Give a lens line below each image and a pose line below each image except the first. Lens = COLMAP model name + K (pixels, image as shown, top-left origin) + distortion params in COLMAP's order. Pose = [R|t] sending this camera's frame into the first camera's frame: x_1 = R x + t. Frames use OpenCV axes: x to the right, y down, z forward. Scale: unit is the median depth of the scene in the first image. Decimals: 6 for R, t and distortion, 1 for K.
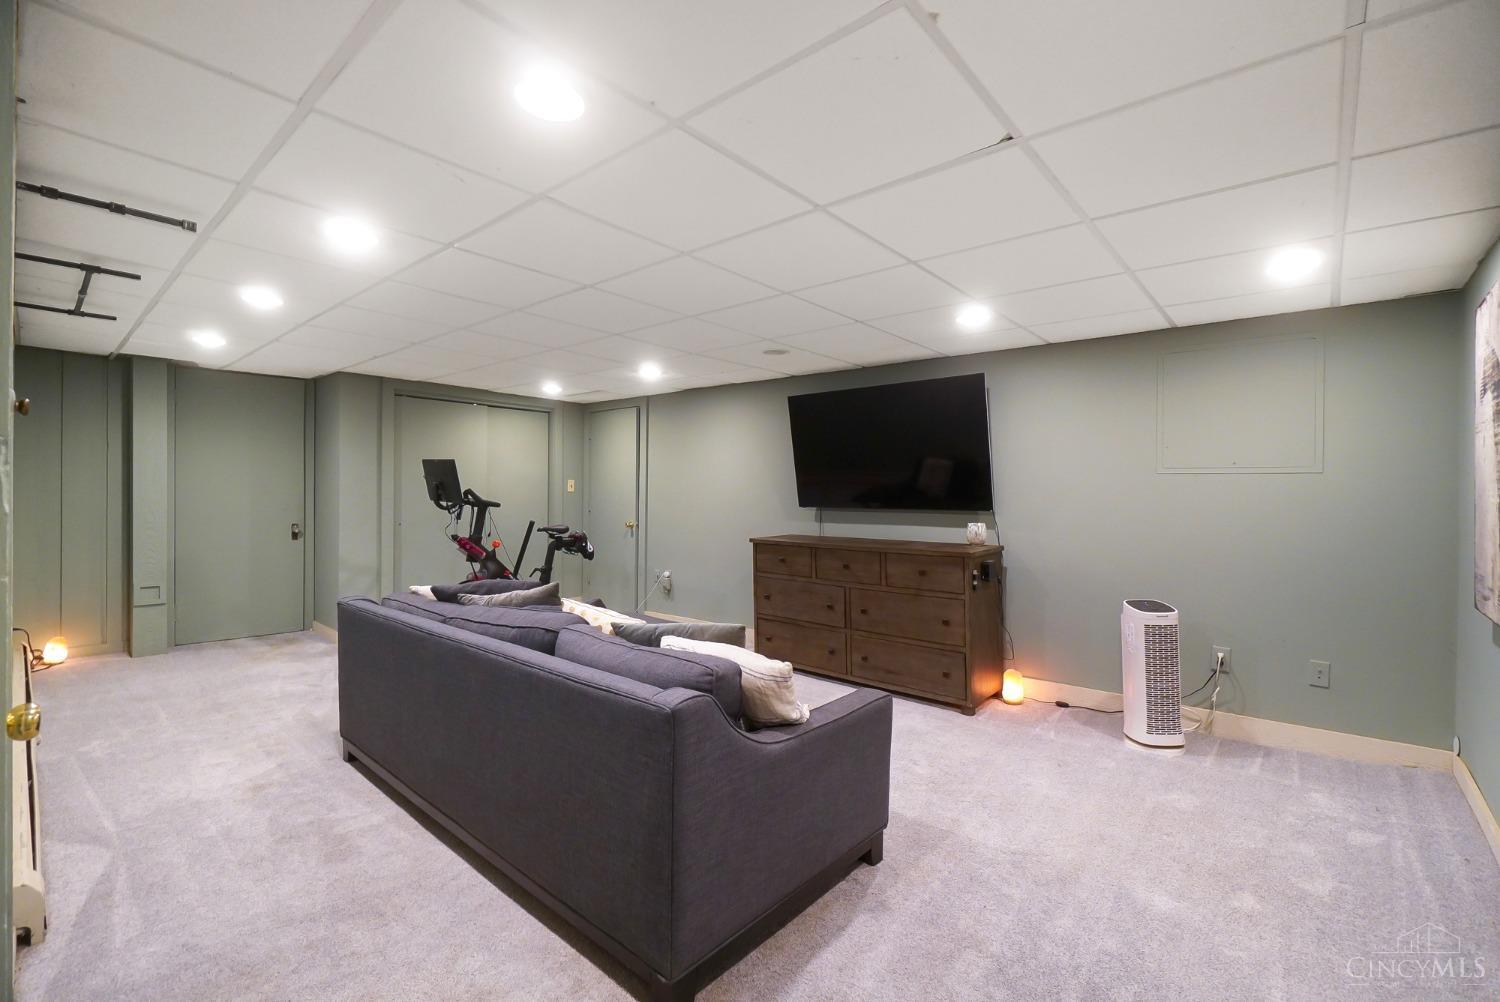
lens RADIAL K [[644.3, 0, 749.0], [0, 644.3, 492.4], [0, 0, 1]] dist [-0.008665, 0.002162]
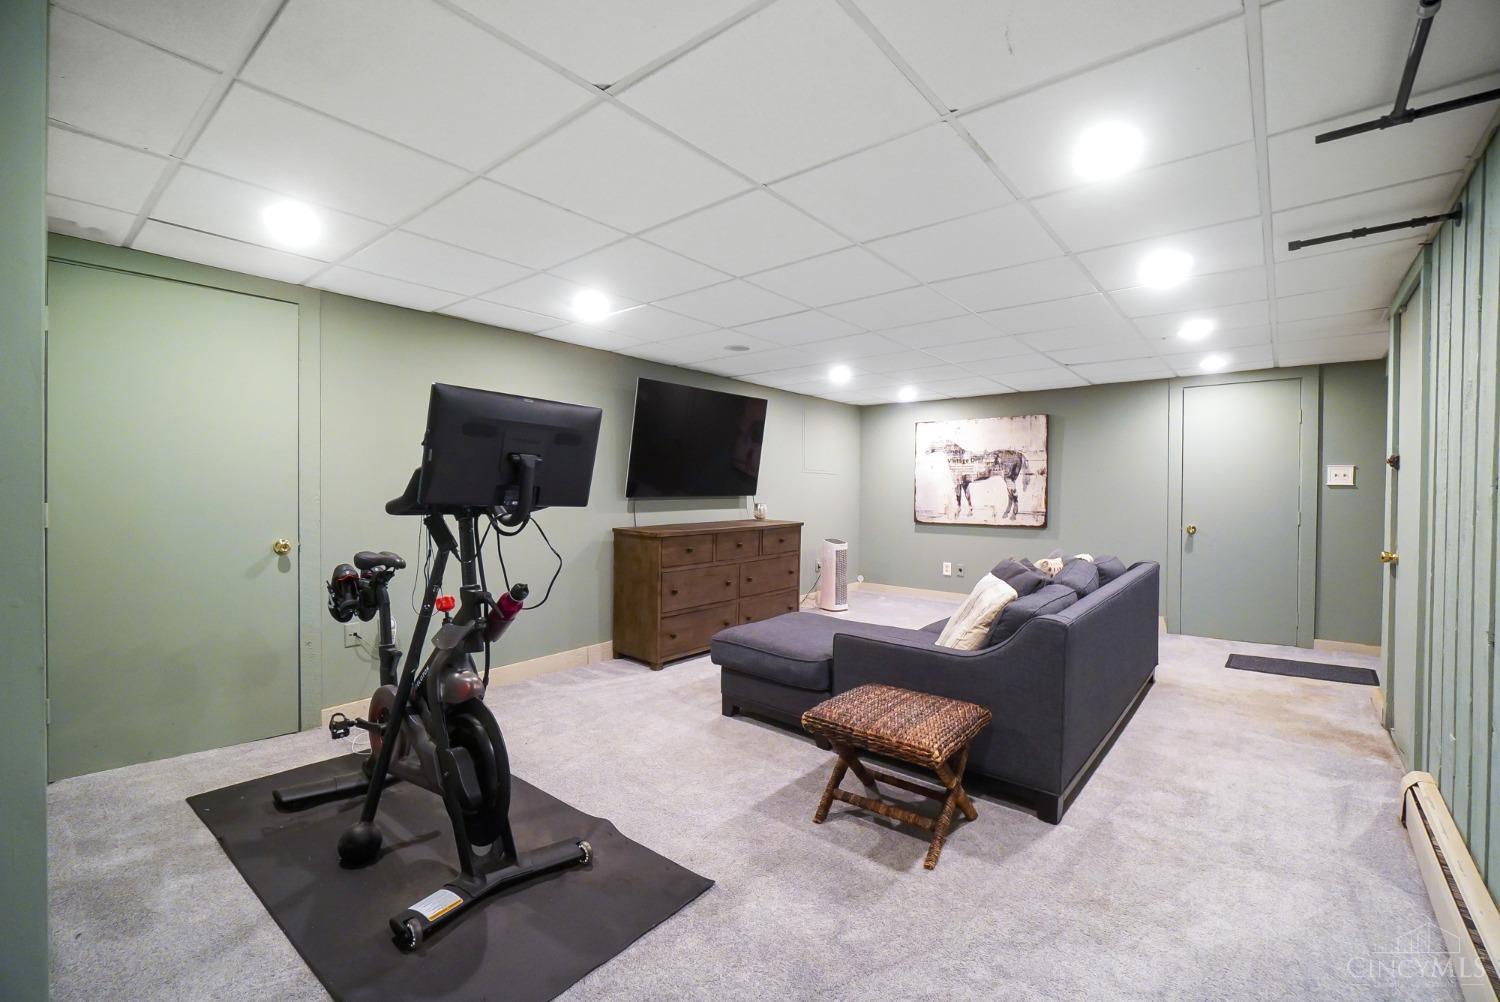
lens RADIAL K [[644.3, 0, 748.5], [0, 644.3, 497.8], [0, 0, 1]] dist [-0.008665, 0.002162]
pose [[-0.029007, -0.014067, 0.999480, -0.992188], [-0.000965, 0.999901, 0.014044, 0.012257], [-0.999579, -0.000558, -0.029018, 0.996874]]
